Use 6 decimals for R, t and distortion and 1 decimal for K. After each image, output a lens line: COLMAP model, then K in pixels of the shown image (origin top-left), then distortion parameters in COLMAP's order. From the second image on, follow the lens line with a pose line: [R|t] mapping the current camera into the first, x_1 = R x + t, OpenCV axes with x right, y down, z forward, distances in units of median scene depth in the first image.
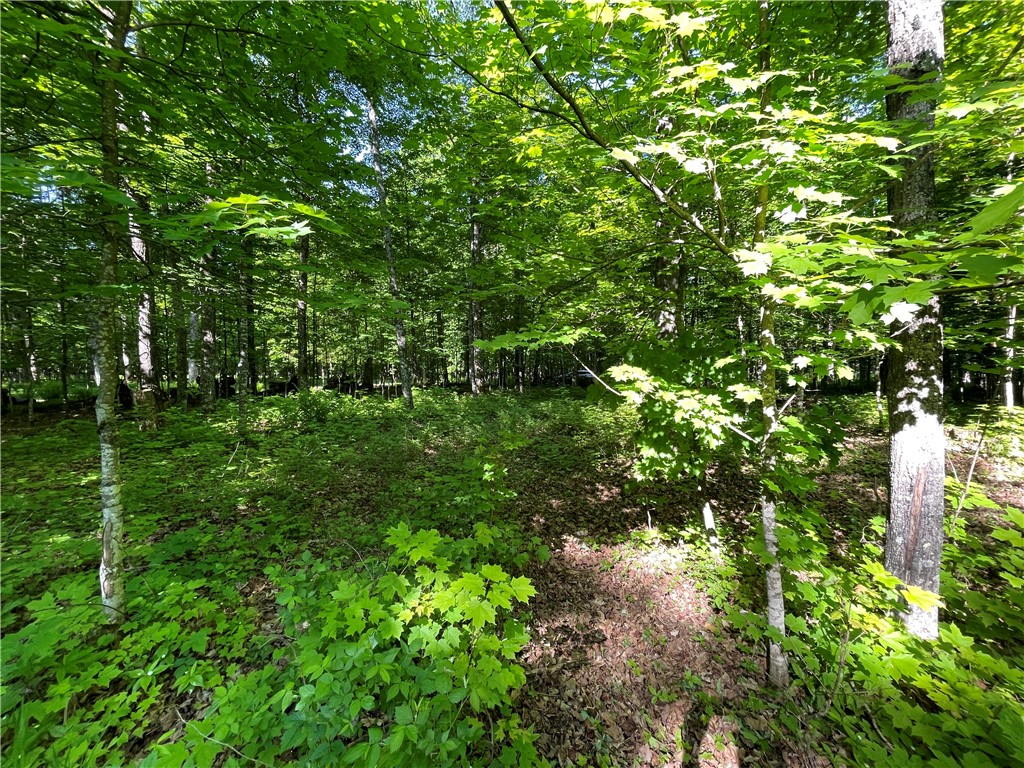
lens RADIAL K [[412.3, 0, 513.0], [0, 412.3, 390.3], [0, 0, 1]] dist [-0.002559, 0.000339]
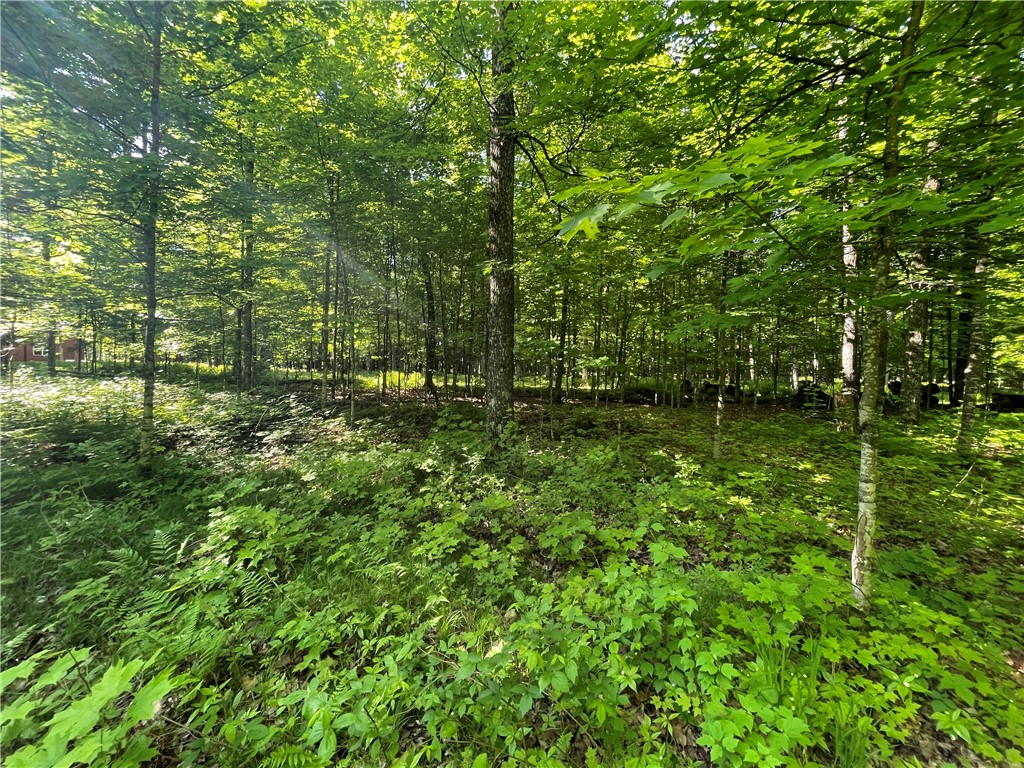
lens RADIAL K [[412.3, 0, 505.3], [0, 412.3, 387.7], [0, 0, 1]] dist [-0.002559, 0.000339]
pose [[0.178860, 0.058530, -0.982132, -0.119631], [-0.073497, 0.996235, 0.045986, 0.004779], [0.981126, 0.063959, 0.182488, -0.155395]]
